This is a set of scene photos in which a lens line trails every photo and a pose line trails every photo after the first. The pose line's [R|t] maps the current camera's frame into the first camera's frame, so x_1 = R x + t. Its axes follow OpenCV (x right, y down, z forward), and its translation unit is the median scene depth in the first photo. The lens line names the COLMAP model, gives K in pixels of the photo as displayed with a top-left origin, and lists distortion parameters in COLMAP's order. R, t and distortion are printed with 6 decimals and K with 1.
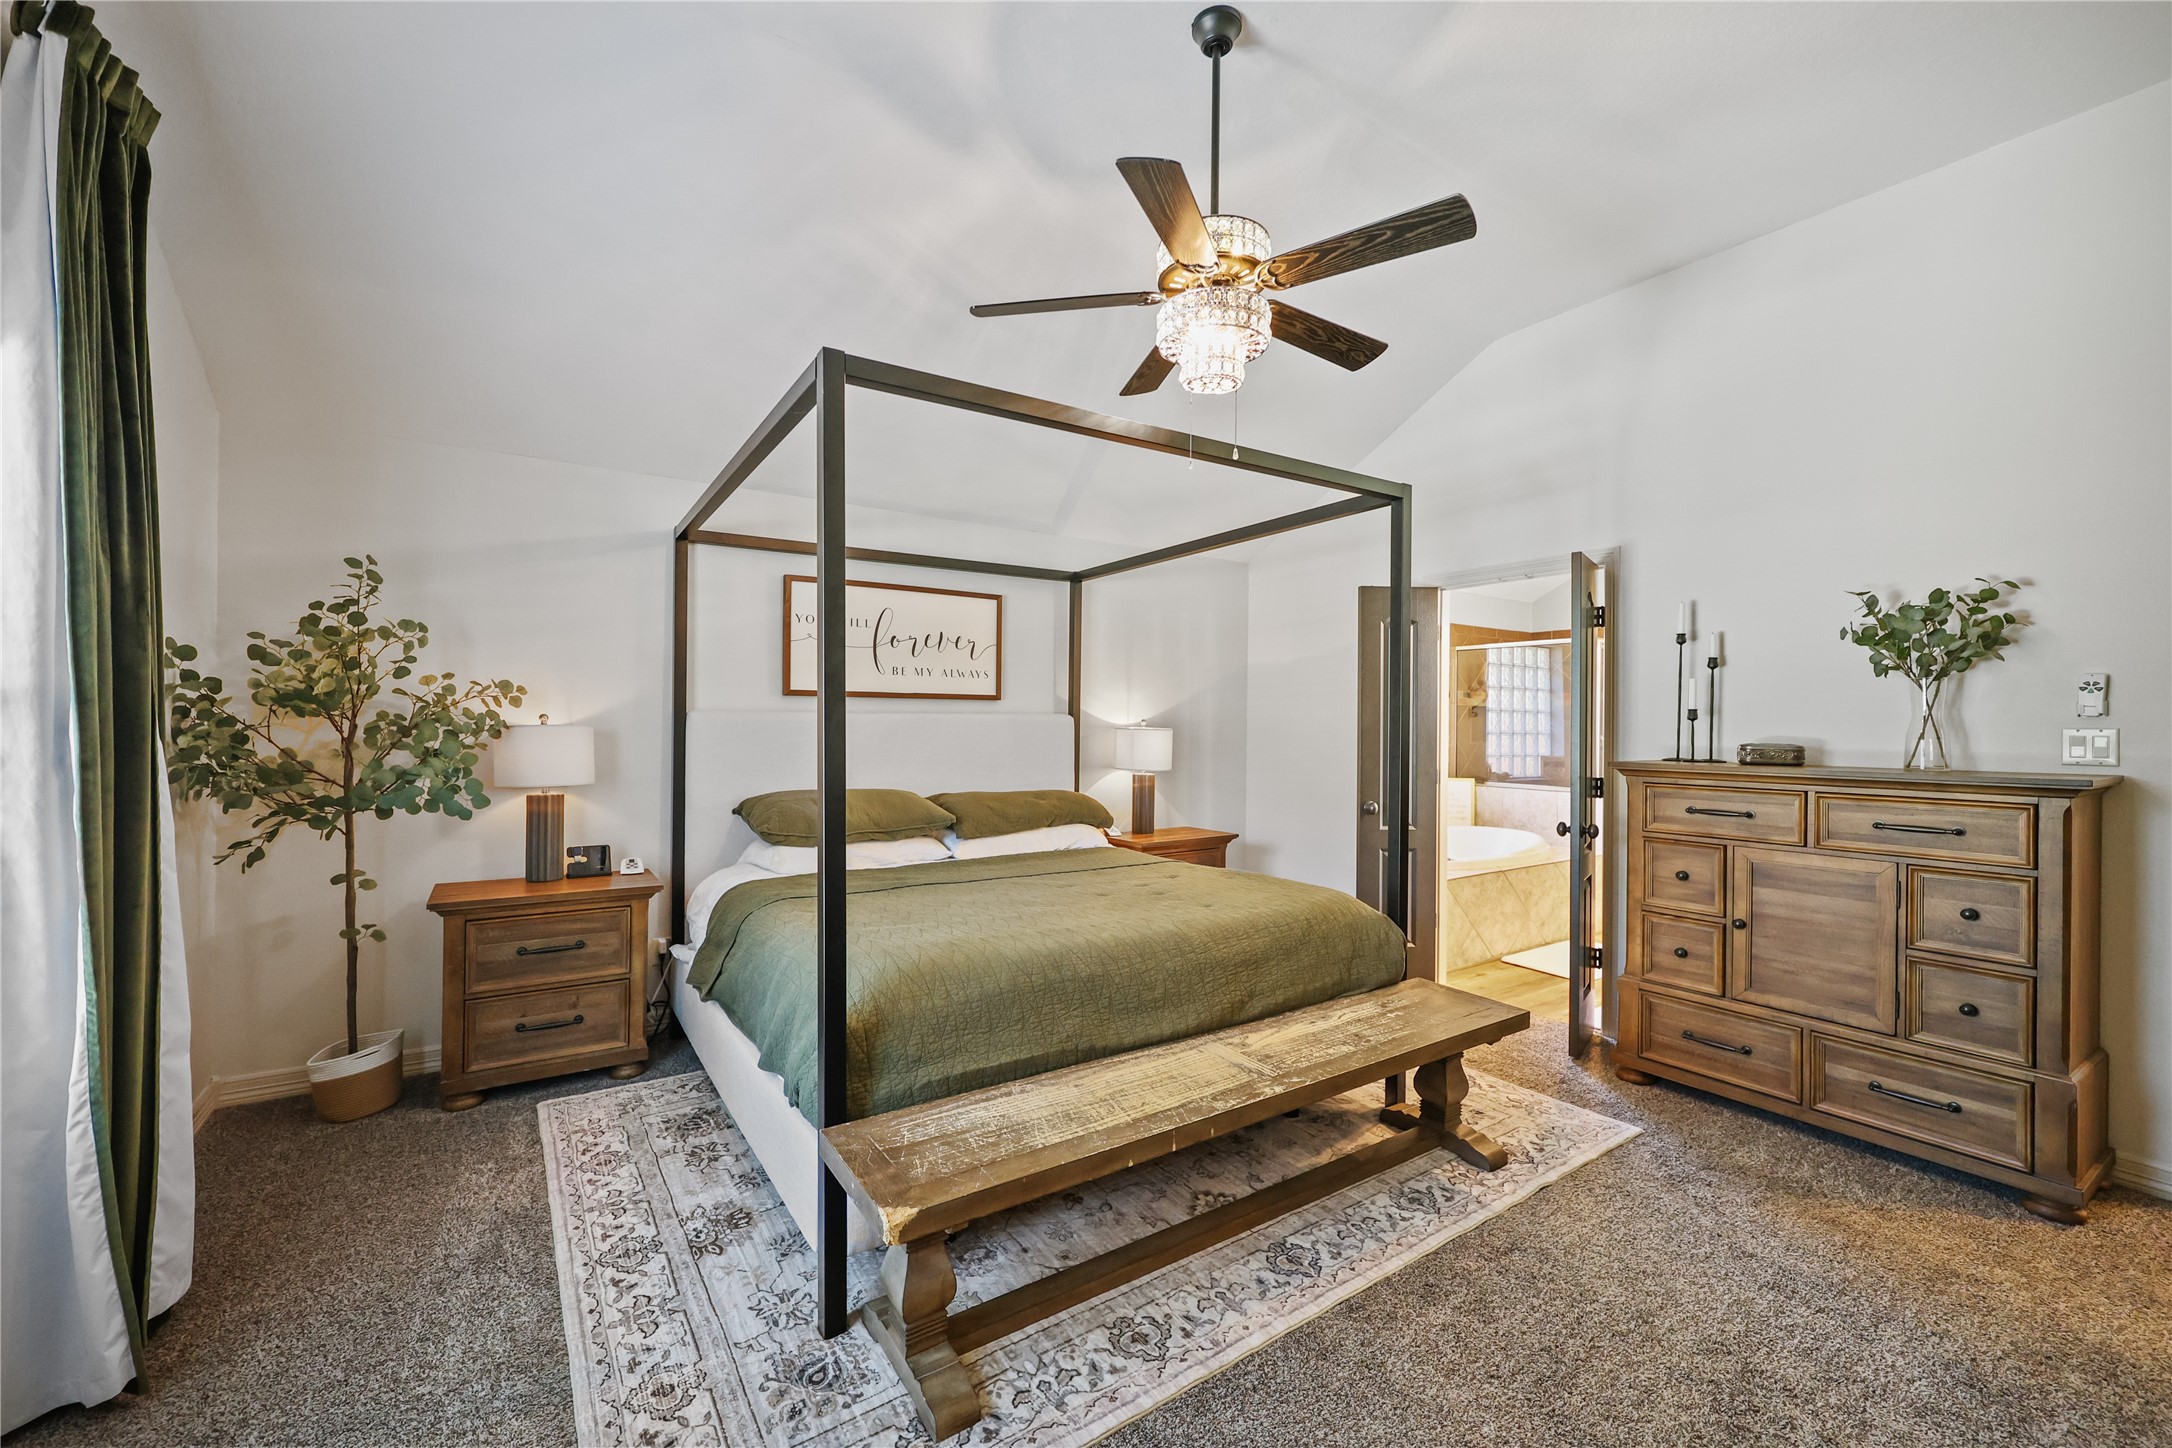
lens RADIAL K [[876.4, 0, 1081.7], [0, 876.4, 717.1], [0, 0, 1]] dist [0.001279, -0.000030]
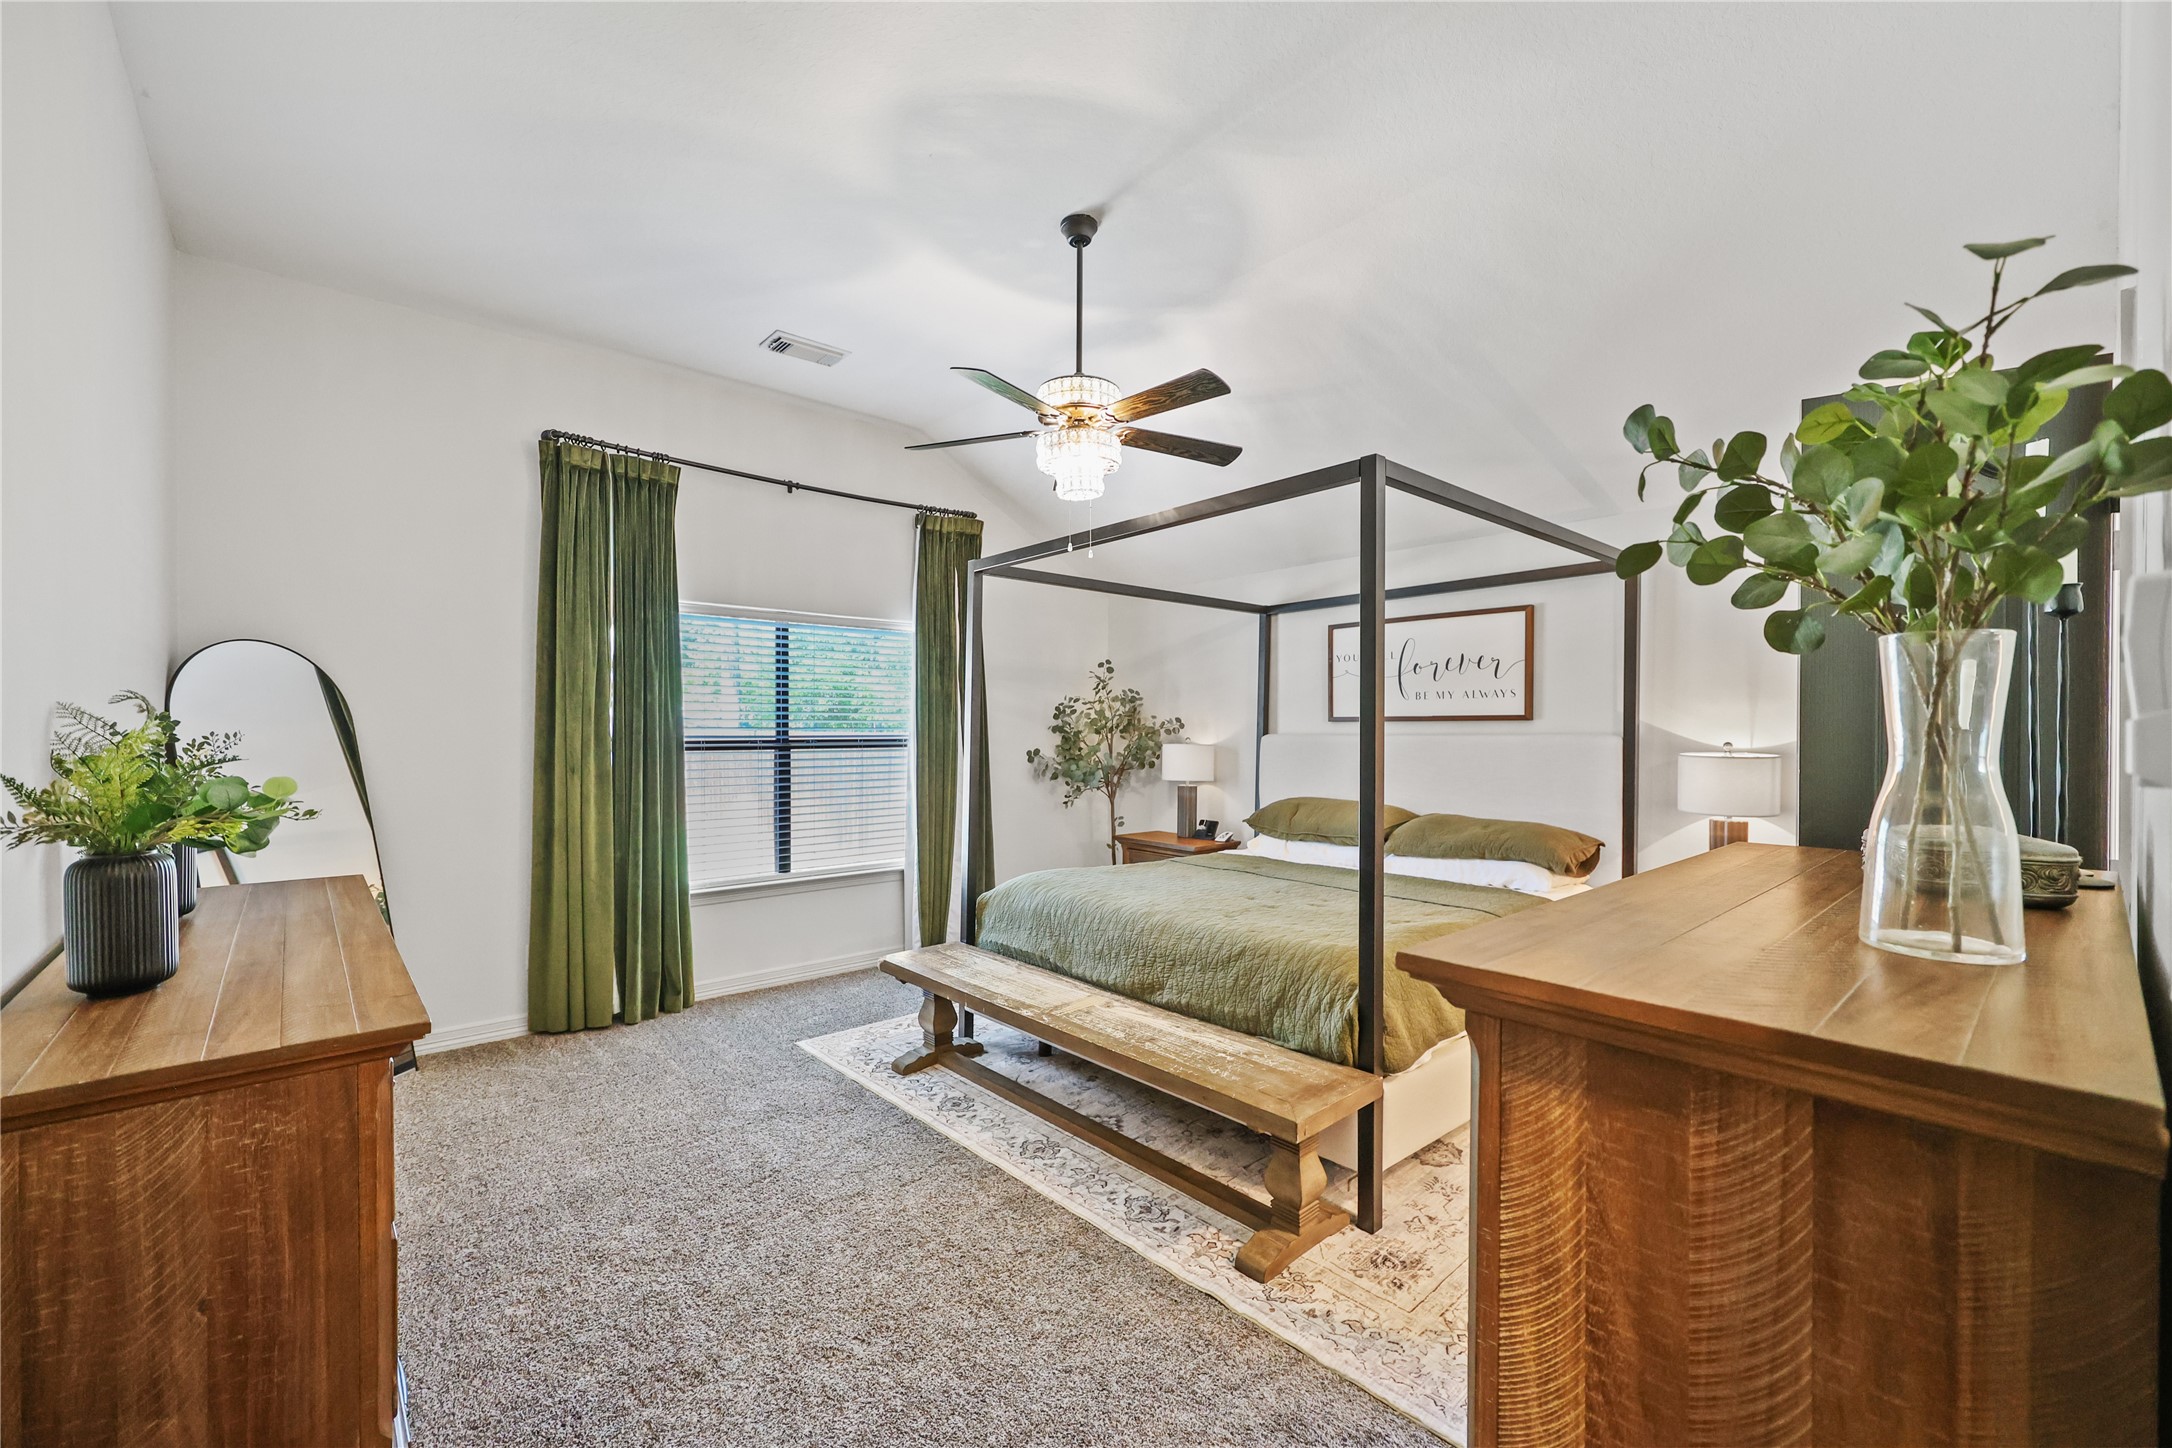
lens RADIAL K [[876.4, 0, 1076.5], [0, 876.4, 741.3], [0, 0, 1]] dist [0.001279, -0.000030]
pose [[0.132943, 0.004564, -0.991113, 1.351793], [0.004840, 0.999974, 0.005254, -0.008698], [0.991112, -0.005495, 0.132918, 0.758195]]
